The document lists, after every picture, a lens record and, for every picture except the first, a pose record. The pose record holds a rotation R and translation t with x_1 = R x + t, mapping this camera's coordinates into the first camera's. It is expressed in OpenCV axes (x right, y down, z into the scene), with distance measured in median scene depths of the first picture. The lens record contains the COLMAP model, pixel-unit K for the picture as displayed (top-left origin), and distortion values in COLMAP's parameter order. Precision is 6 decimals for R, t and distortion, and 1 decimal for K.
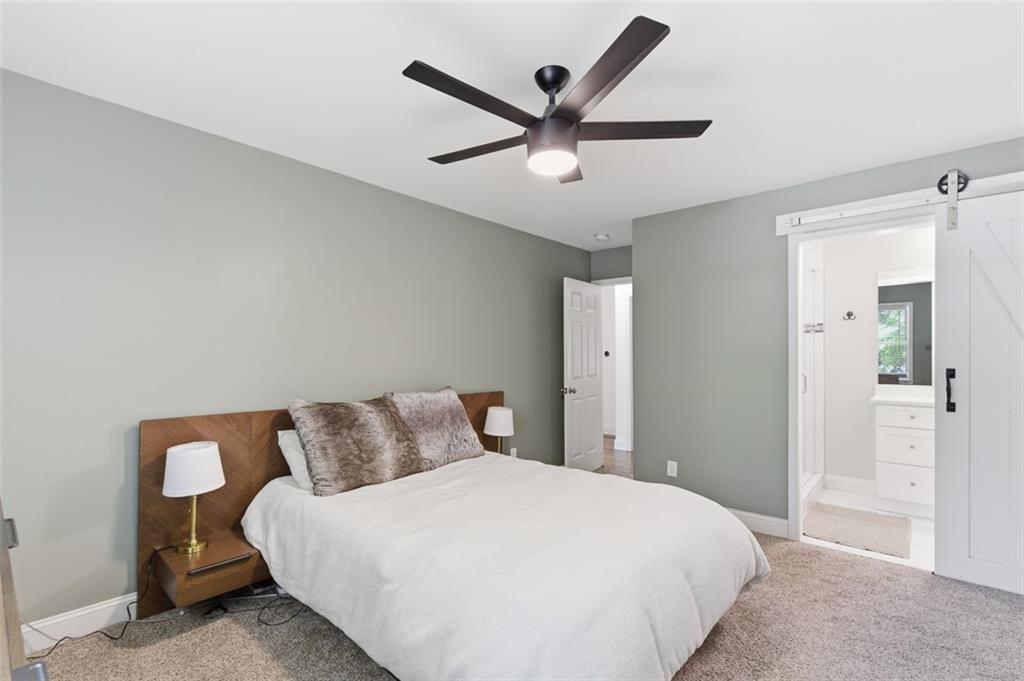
lens RADIAL K [[470.4, 0, 509.0], [0, 470.4, 345.7], [0, 0, 1]] dist [0.007729, -0.000356]
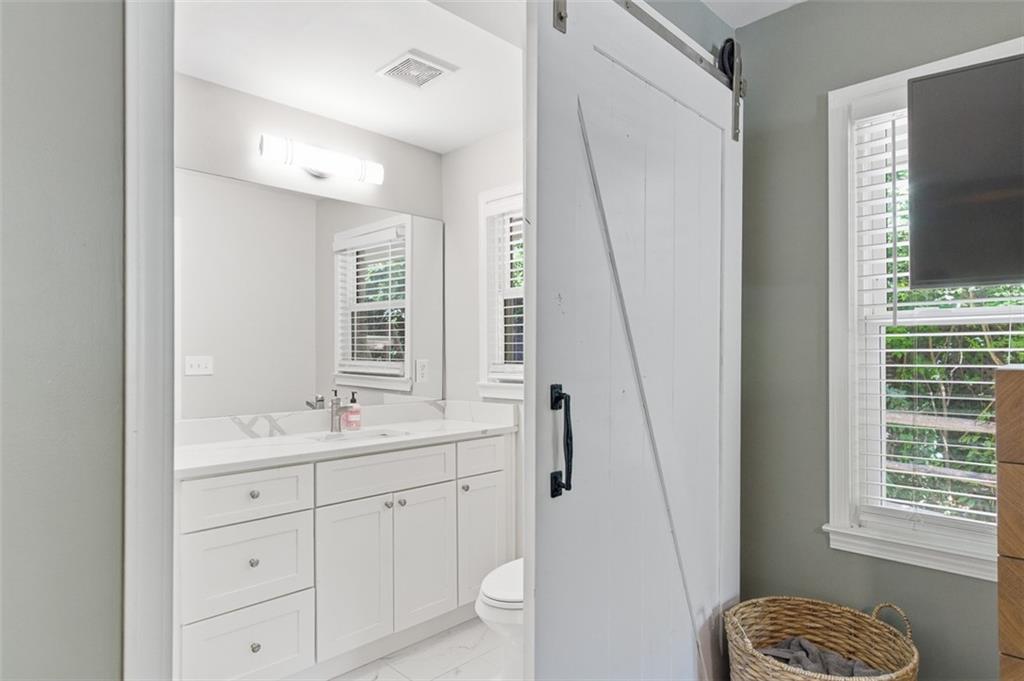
lens RADIAL K [[582.6, 0, 512.0], [0, 582.6, 340.5], [0, 0, 1]] dist [0.003034, 0.000167]
pose [[0.058837, 0.019625, 0.998075, 0.374604], [-0.008533, 0.999780, -0.019155, 0.018897], [-0.998231, -0.007389, 0.058992, 0.836016]]
